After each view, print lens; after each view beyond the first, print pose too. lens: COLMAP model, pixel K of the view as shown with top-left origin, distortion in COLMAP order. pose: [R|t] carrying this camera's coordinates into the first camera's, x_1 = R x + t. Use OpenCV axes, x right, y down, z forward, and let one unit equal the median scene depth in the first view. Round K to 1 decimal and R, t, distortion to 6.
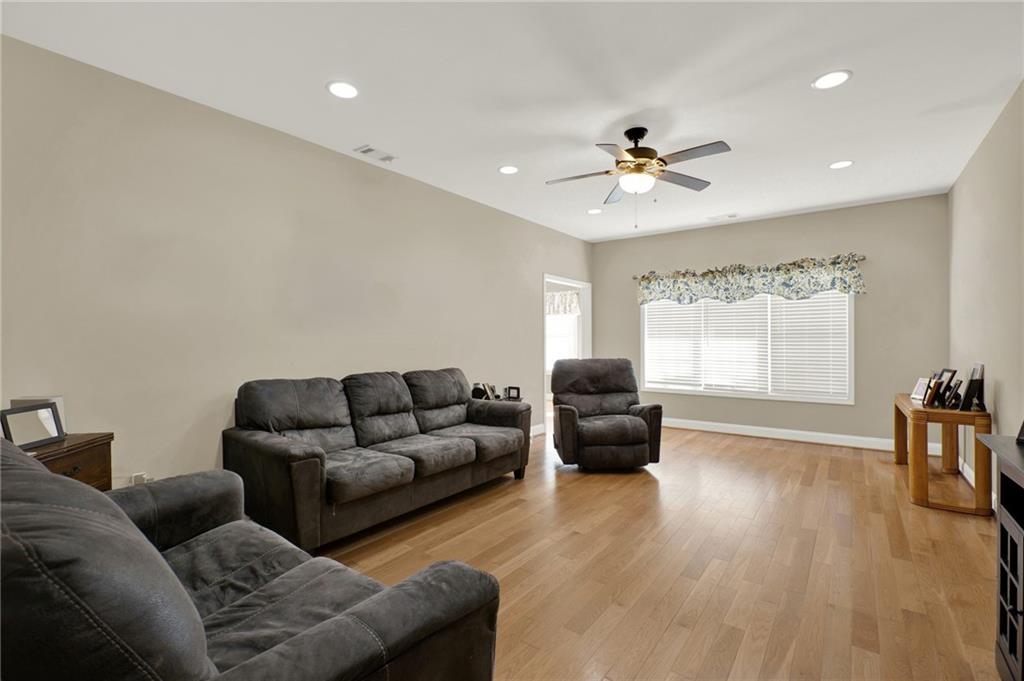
lens RADIAL K [[446.1, 0, 508.0], [0, 446.1, 337.5], [0, 0, 1]] dist [0.002076, 0.000228]
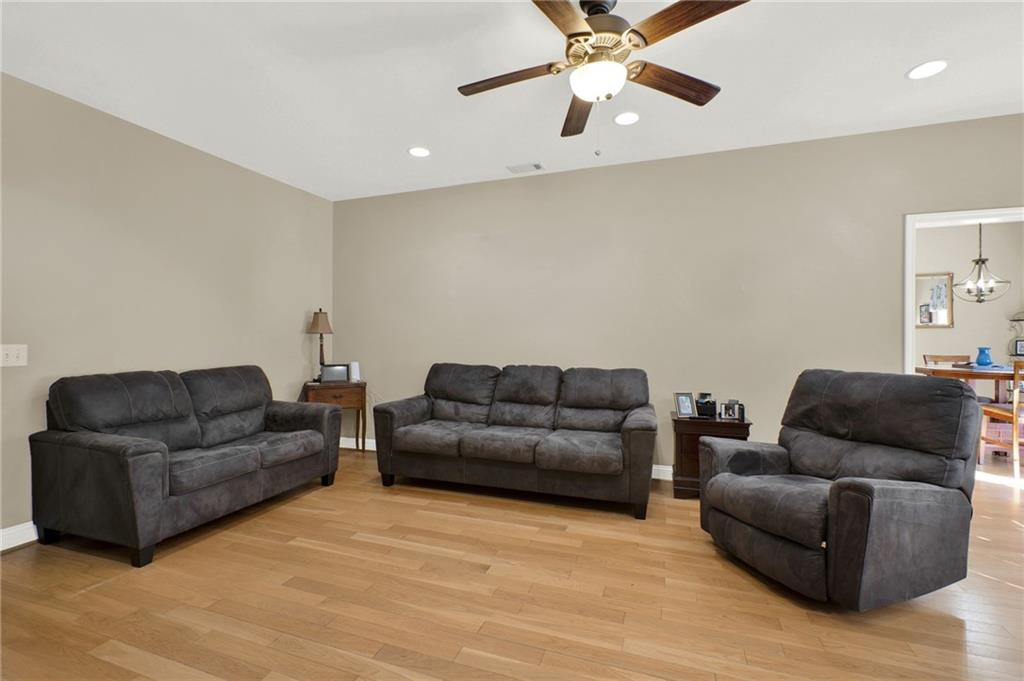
lens RADIAL K [[446.1, 0, 508.0], [0, 446.1, 337.5], [0, 0, 1]] dist [0.002076, 0.000228]
pose [[0.308583, 0.001530, -0.951196, 0.840072], [0.004432, 0.999986, 0.003046, 0.007501], [0.951187, -0.005156, 0.308572, 0.692128]]
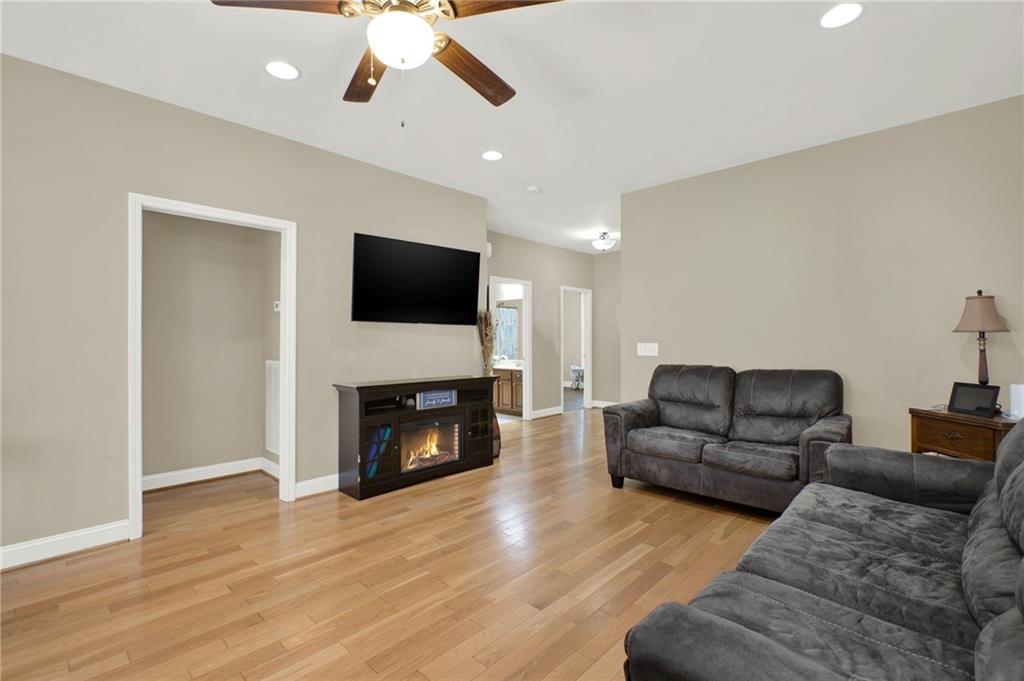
lens RADIAL K [[461.8, 0, 514.3], [0, 461.8, 347.7], [0, 0, 1]] dist [0.000045, 0.000071]
pose [[-0.995890, -0.003700, 0.090495, 0.111953], [-0.003281, 0.999983, 0.004773, 0.025643], [-0.090511, 0.004457, -0.995885, 1.519988]]
